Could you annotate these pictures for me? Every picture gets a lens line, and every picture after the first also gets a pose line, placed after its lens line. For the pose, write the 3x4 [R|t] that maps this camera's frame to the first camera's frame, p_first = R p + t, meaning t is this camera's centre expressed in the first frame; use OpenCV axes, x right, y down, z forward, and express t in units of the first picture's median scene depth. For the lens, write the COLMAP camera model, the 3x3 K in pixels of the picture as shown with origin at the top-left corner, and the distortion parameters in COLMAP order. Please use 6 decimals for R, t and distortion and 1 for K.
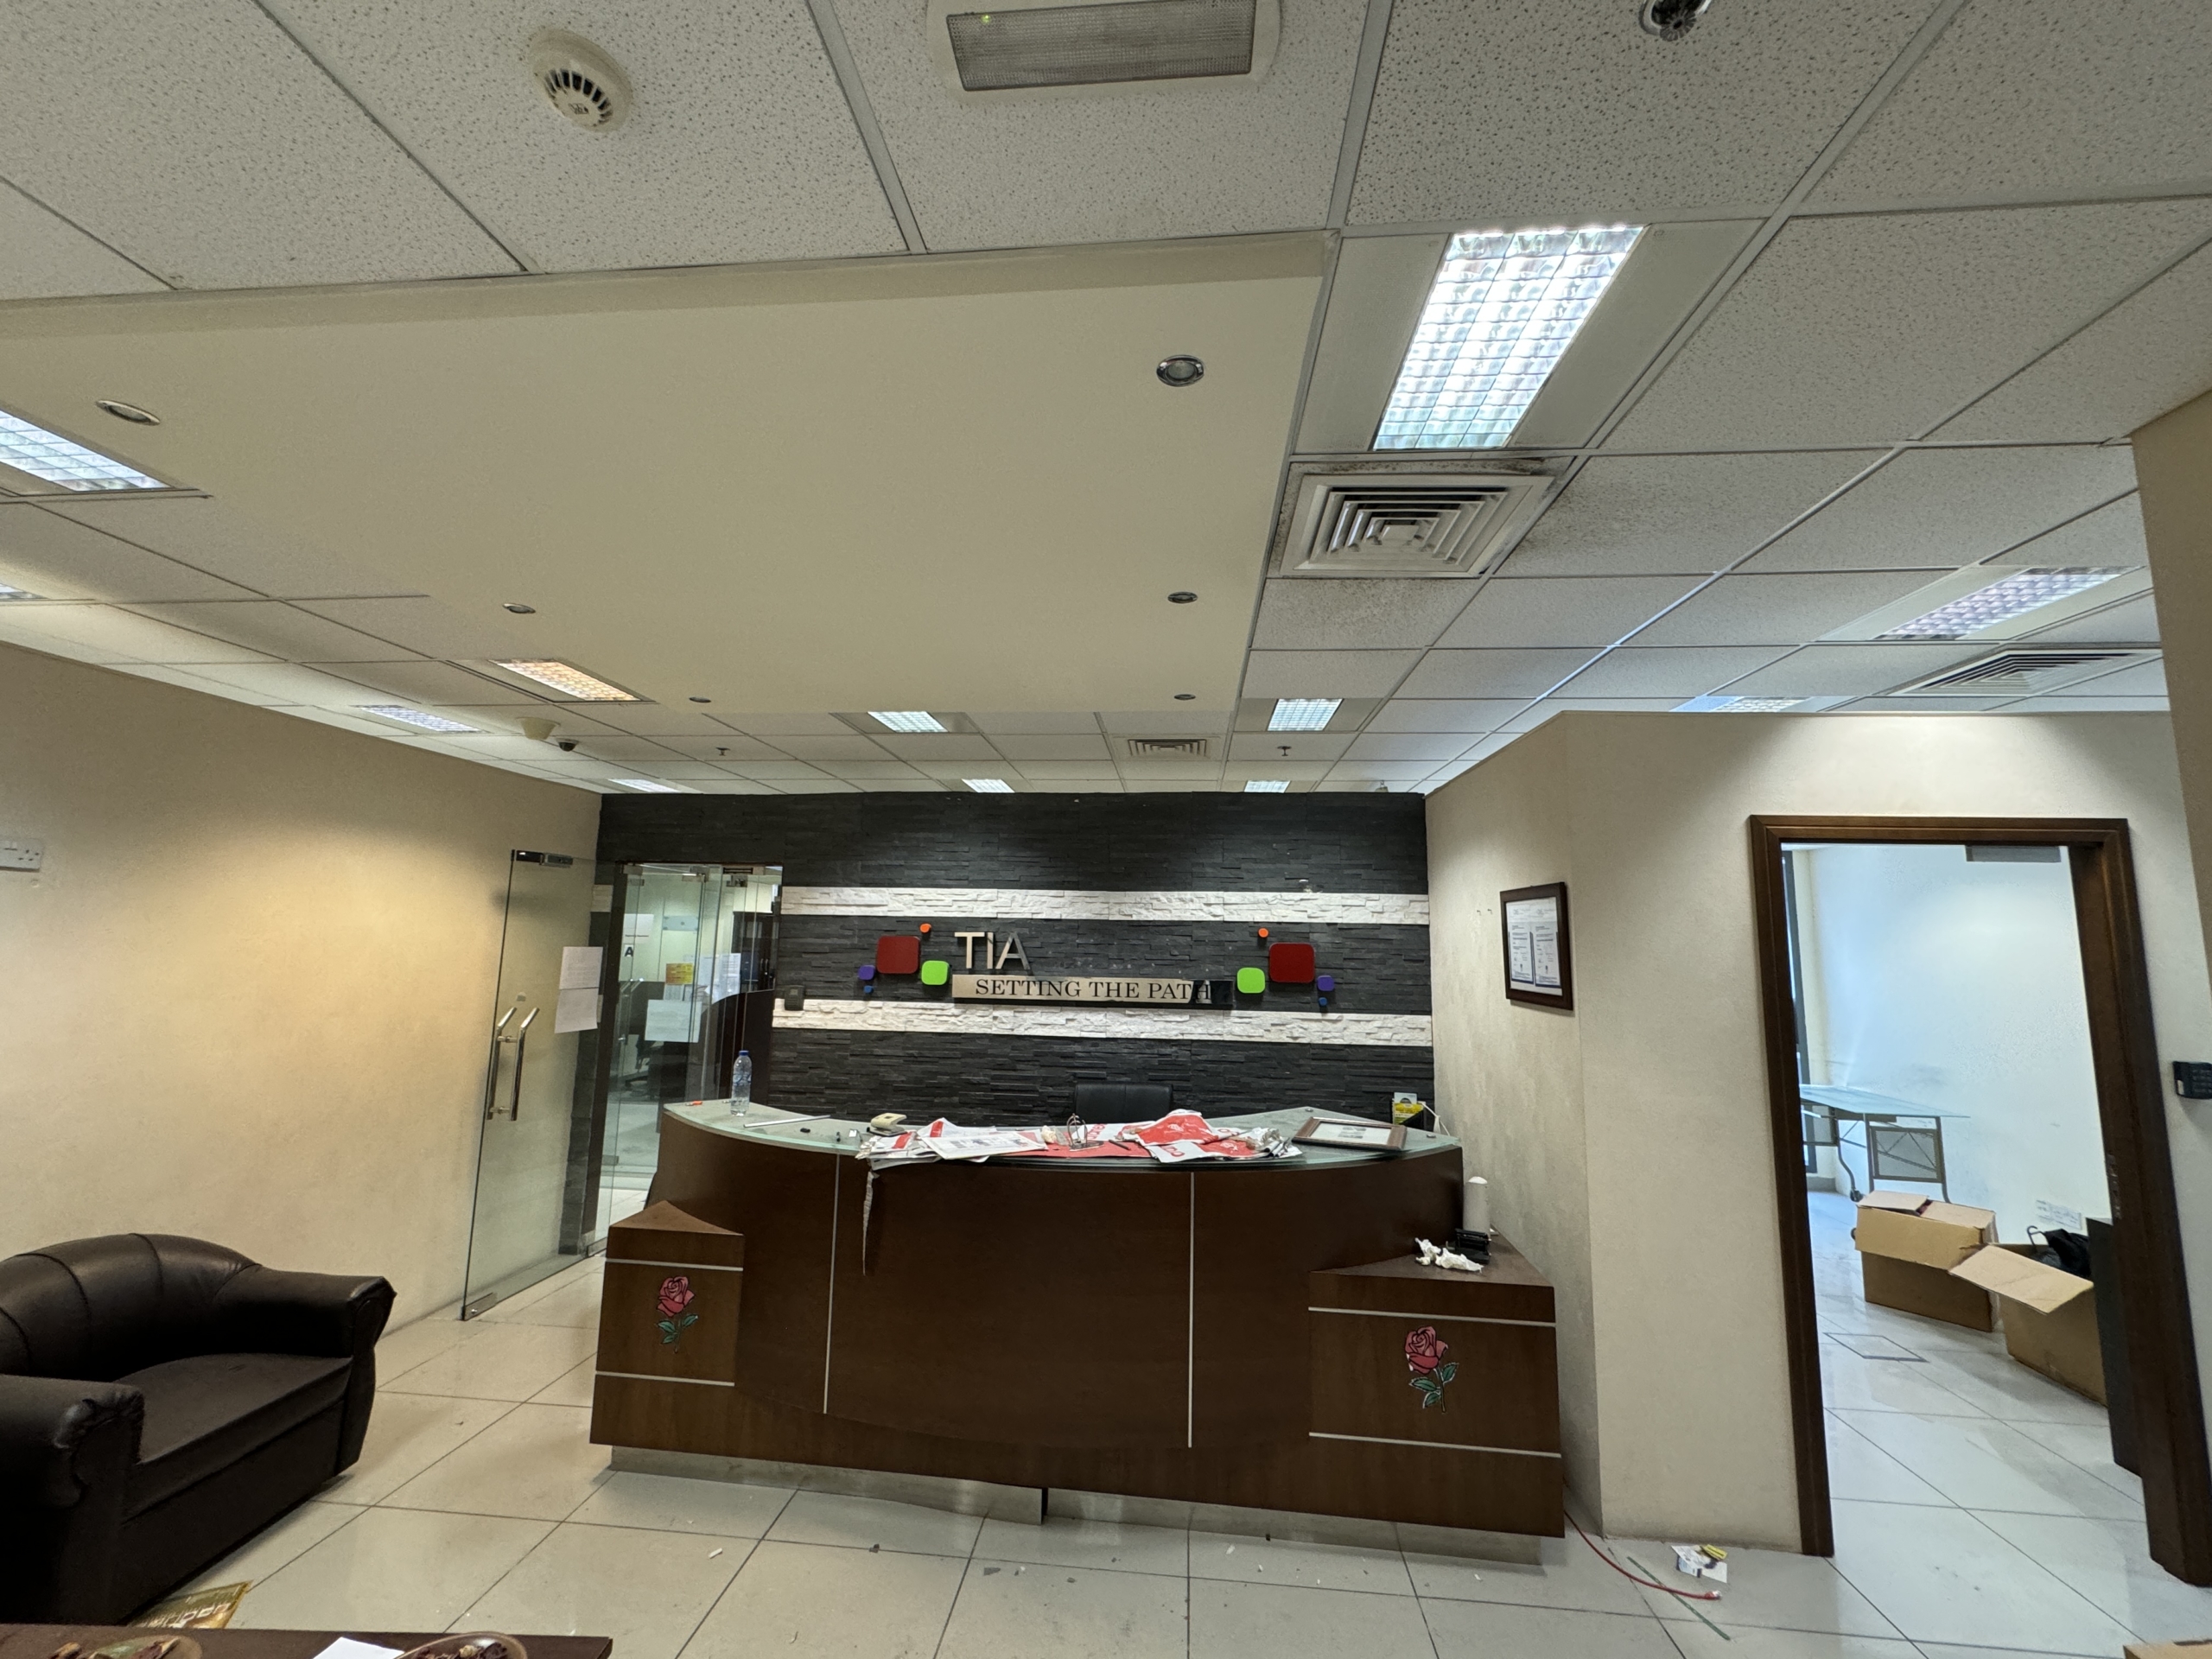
lens RADIAL K [[883.3, 0, 1113.6], [0, 883.3, 822.3], [0, 0, 1]] dist [-0.004068, 0.000509]
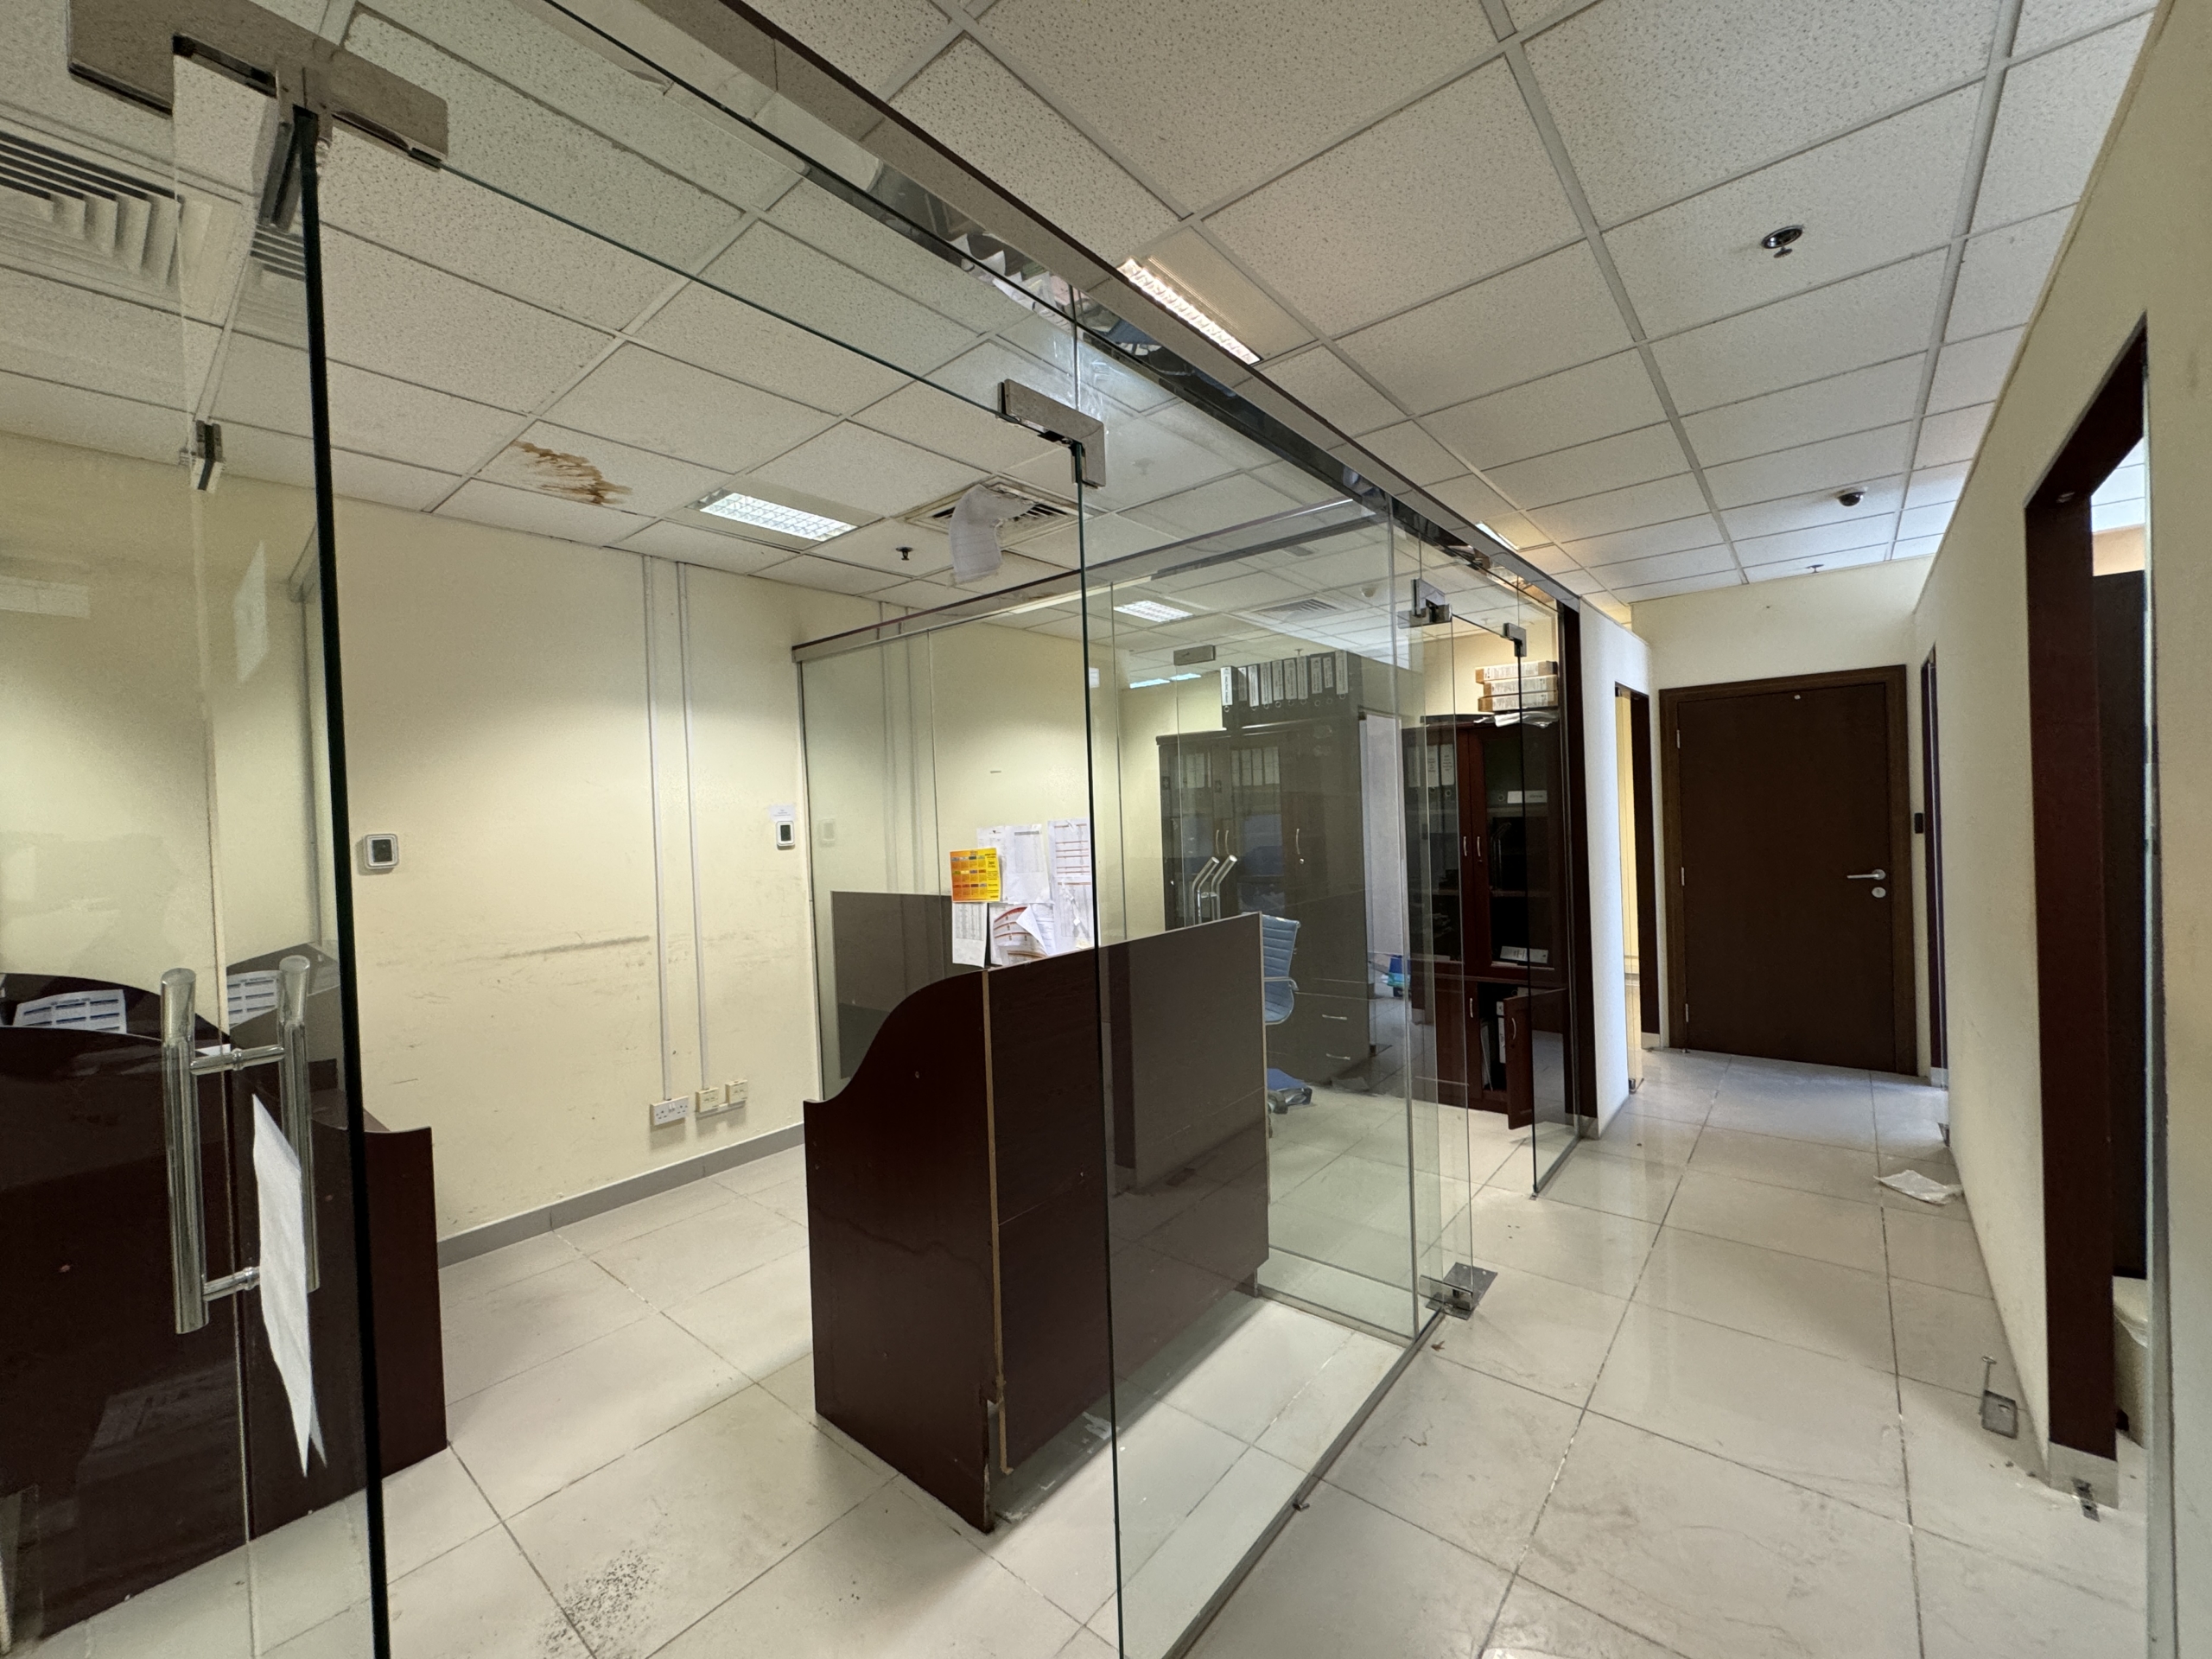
lens RADIAL K [[883.3, 0, 1106.5], [0, 883.3, 824.3], [0, 0, 1]] dist [-0.004068, 0.000509]
pose [[0.810169, -0.066017, -0.582467, -0.619715], [0.154631, 0.982513, 0.103722, 0.344502], [0.565434, -0.174100, 0.806209, 2.124392]]
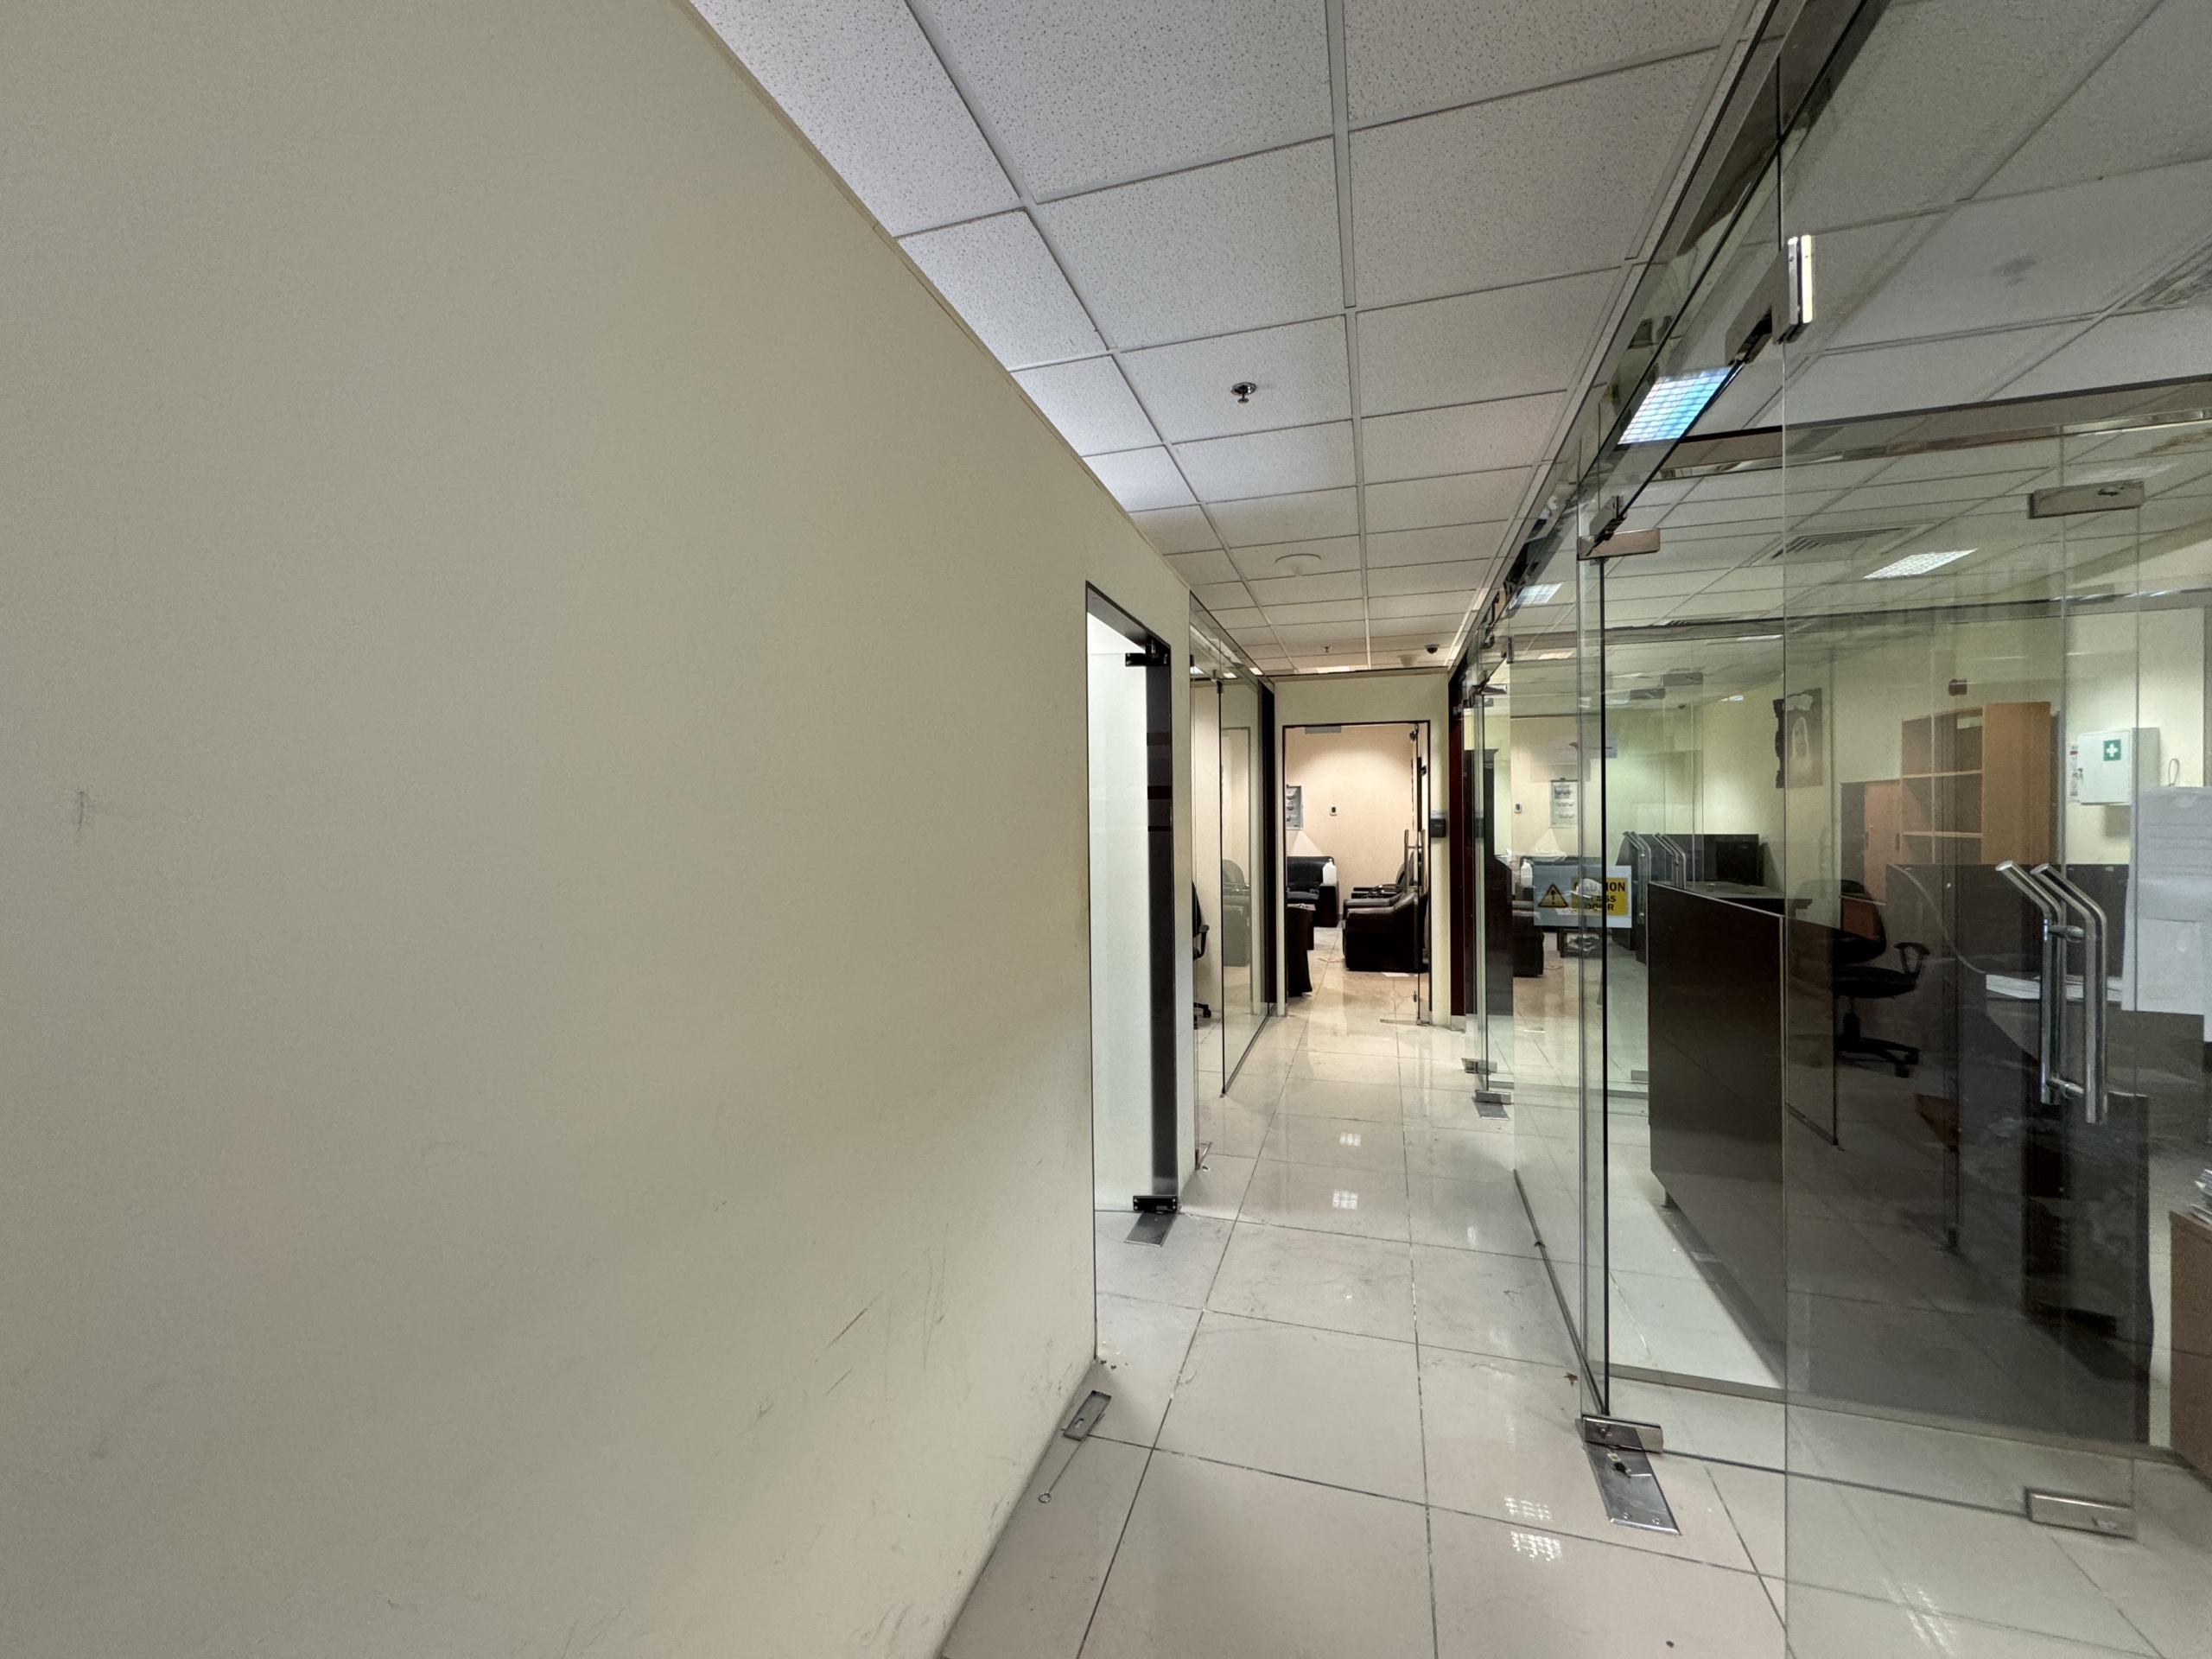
lens RADIAL K [[883.3, 0, 1112.5], [0, 883.3, 815.8], [0, 0, 1]] dist [-0.004068, 0.000509]
pose [[-0.974984, -0.033483, 0.219739, -0.644855], [-0.062026, 0.990303, -0.124310, 0.598616], [-0.213446, -0.134830, -0.967606, 3.795581]]
